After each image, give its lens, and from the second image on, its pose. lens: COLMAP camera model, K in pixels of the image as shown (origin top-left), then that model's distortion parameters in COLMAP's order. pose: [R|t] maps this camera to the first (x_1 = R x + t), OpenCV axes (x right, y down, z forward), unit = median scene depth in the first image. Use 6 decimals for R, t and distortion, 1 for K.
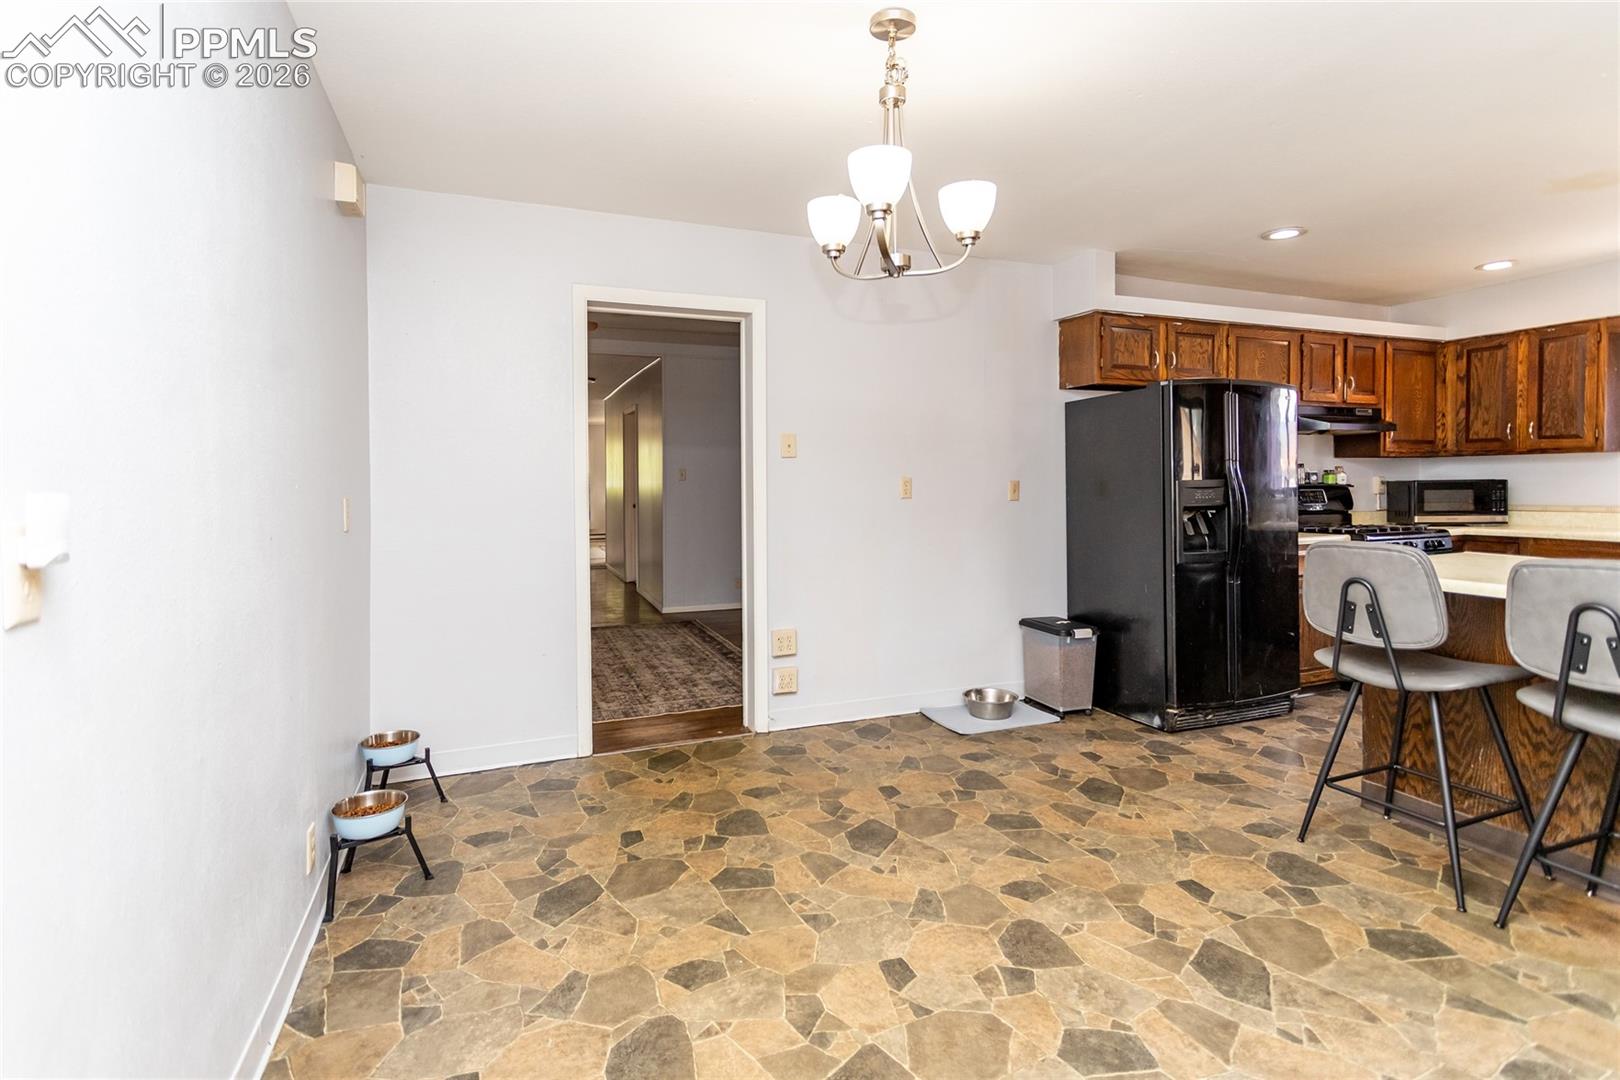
lens RADIAL K [[783.6, 0, 812.4], [0, 783.6, 525.3], [0, 0, 1]] dist [-0.000378, 0.001527]
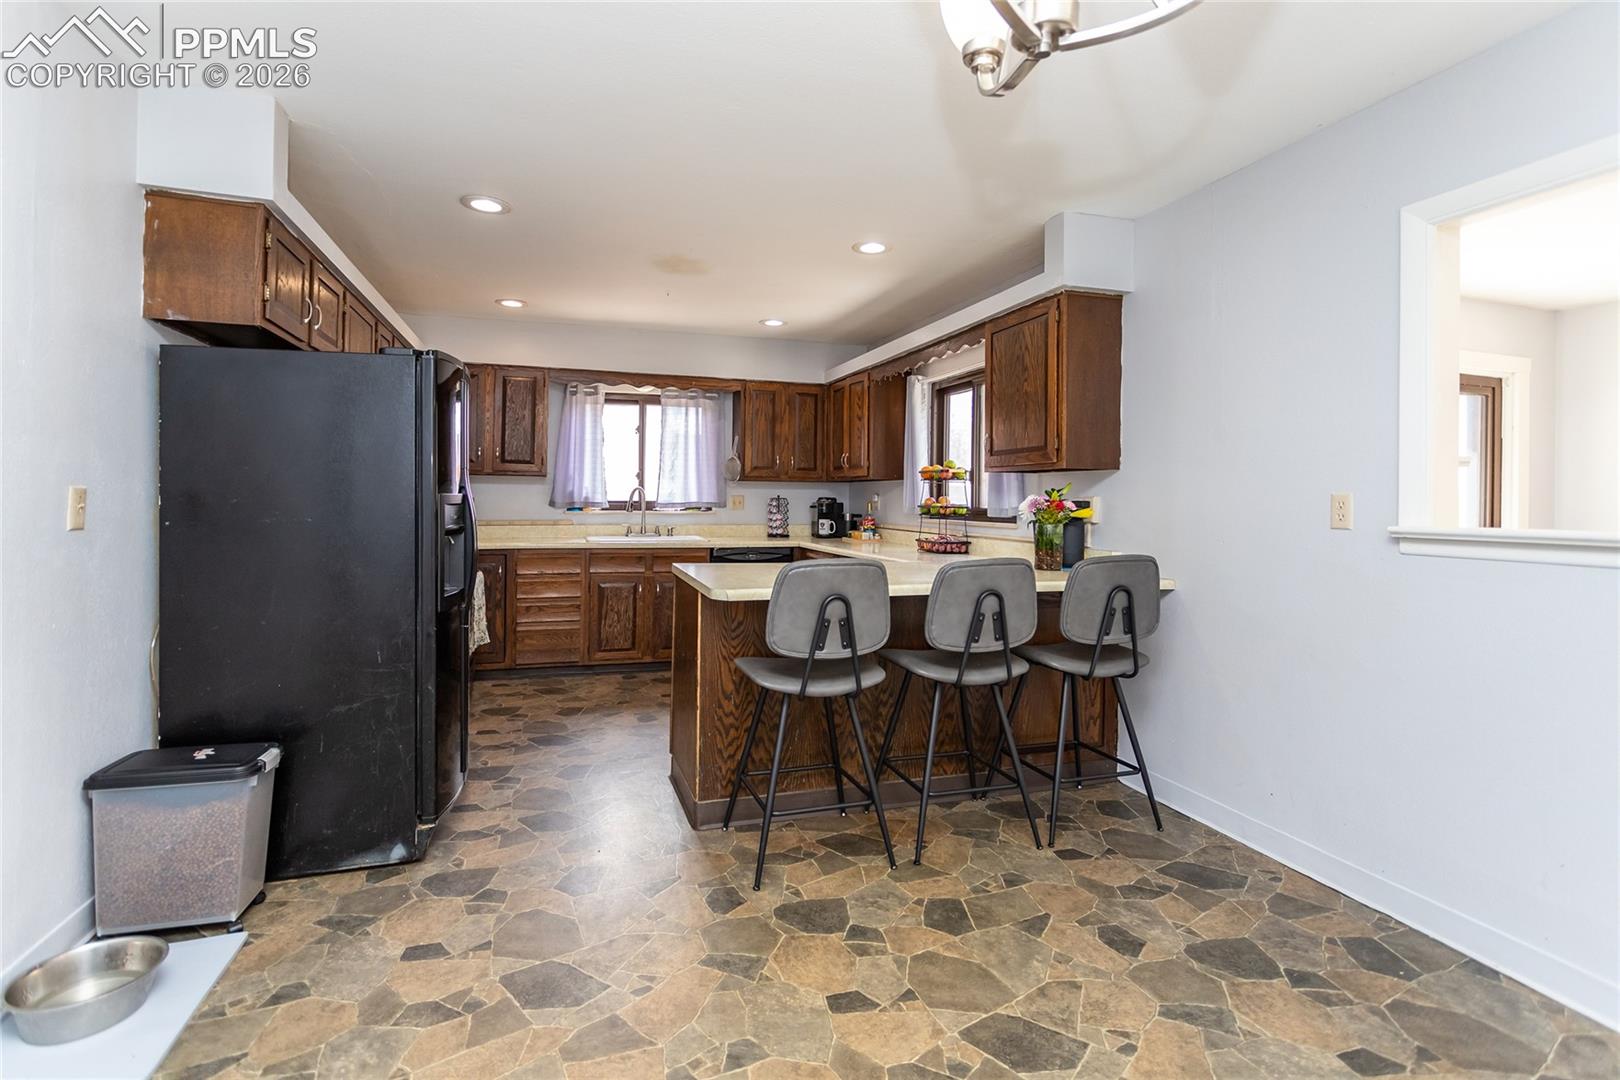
lens RADIAL K [[767.2, 0, 804.8], [0, 767.2, 504.2], [0, 0, 1]] dist [-0.000801, 0.000373]
pose [[0.080516, 0.003794, 0.996746, -0.301889], [0.043801, 0.999013, -0.007340, -0.044237], [-0.995790, 0.044250, 0.080271, 0.950314]]
